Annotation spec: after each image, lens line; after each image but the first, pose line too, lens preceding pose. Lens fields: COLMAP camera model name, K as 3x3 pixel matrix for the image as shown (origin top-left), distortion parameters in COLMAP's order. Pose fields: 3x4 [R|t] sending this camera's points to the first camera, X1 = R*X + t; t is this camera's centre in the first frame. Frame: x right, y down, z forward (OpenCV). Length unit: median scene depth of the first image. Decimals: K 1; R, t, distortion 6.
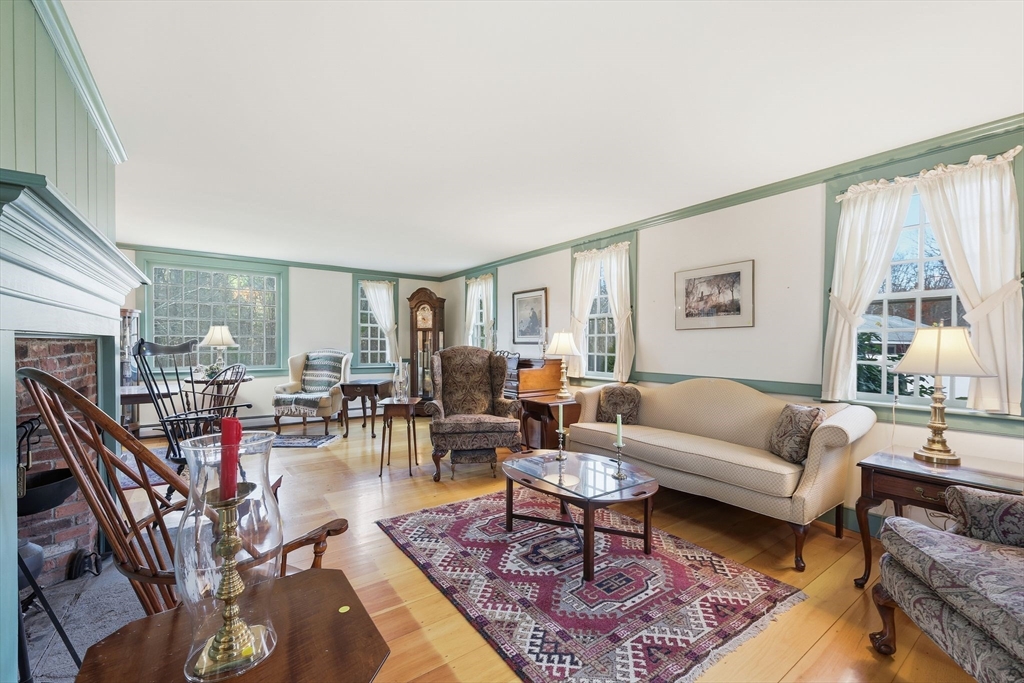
lens RADIAL K [[418.3, 0, 507.6], [0, 418.3, 345.2], [0, 0, 1]] dist [-0.001355, 0.000522]
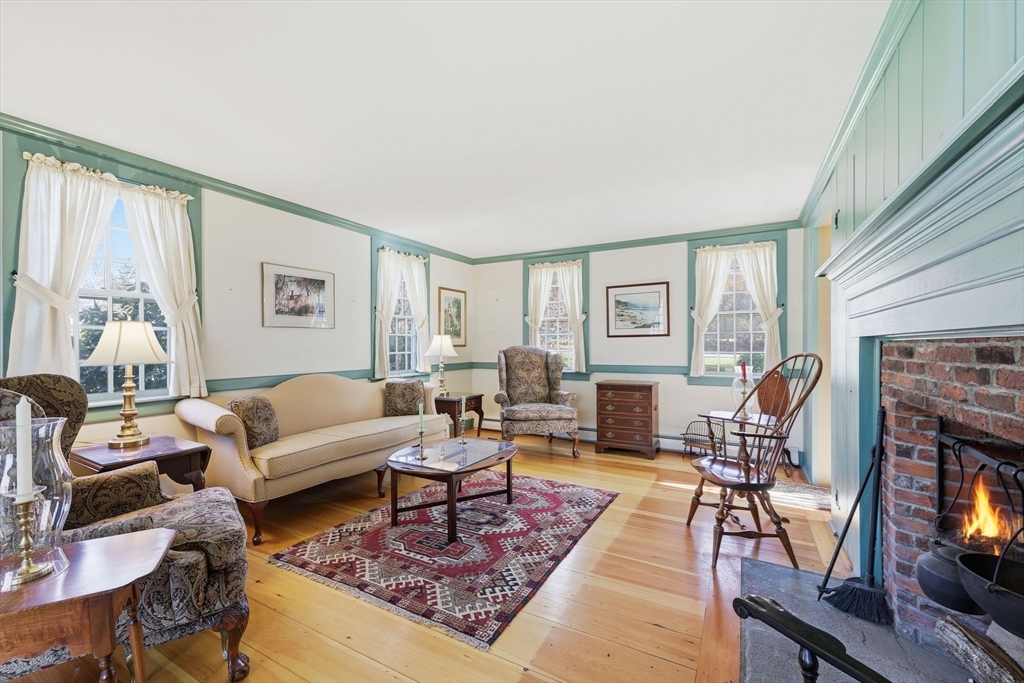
lens RADIAL K [[418.3, 0, 513.2], [0, 418.3, 343.3], [0, 0, 1]] dist [-0.001355, 0.000522]
pose [[-0.428336, -0.005349, 0.903604, -0.884878], [0.001927, 0.999975, 0.006833, -0.009030], [-0.903617, 0.004668, -0.428315, 1.253991]]
